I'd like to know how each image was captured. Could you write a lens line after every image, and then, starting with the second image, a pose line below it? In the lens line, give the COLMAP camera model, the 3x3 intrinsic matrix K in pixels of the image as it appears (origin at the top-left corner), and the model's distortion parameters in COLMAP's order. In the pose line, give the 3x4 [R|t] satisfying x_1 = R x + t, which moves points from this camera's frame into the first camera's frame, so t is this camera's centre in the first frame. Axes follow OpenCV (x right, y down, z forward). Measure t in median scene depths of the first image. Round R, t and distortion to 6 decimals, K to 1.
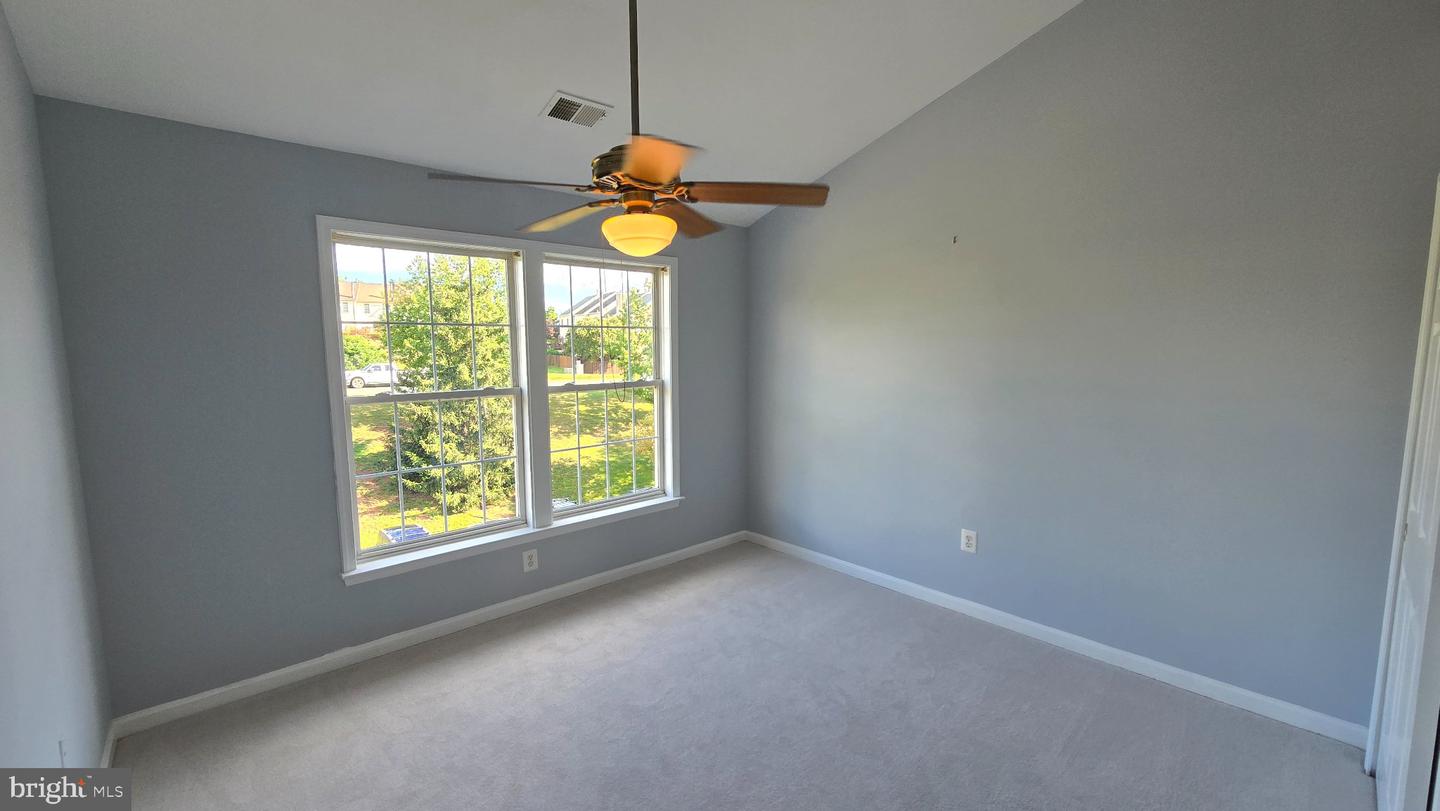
lens RADIAL K [[589.8, 0, 721.7], [0, 589.8, 415.1], [0, 0, 1]] dist [-0.006232, 0.001627]
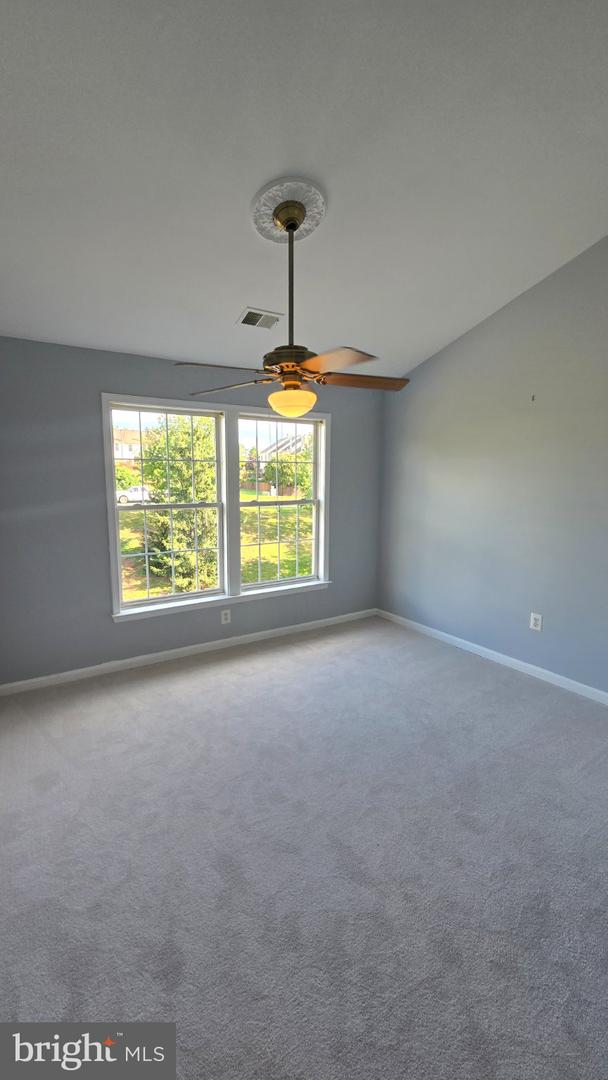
lens RADIAL K [[442.3, 0, 304.4], [0, 442.3, 538.0], [0, 0, 1]] dist [-0.006232, 0.001627]
pose [[0.986109, 0.031171, -0.163151, 0.053851], [-0.027468, 0.999312, 0.024903, 0.010397], [0.163815, -0.020075, 0.986287, -0.085782]]
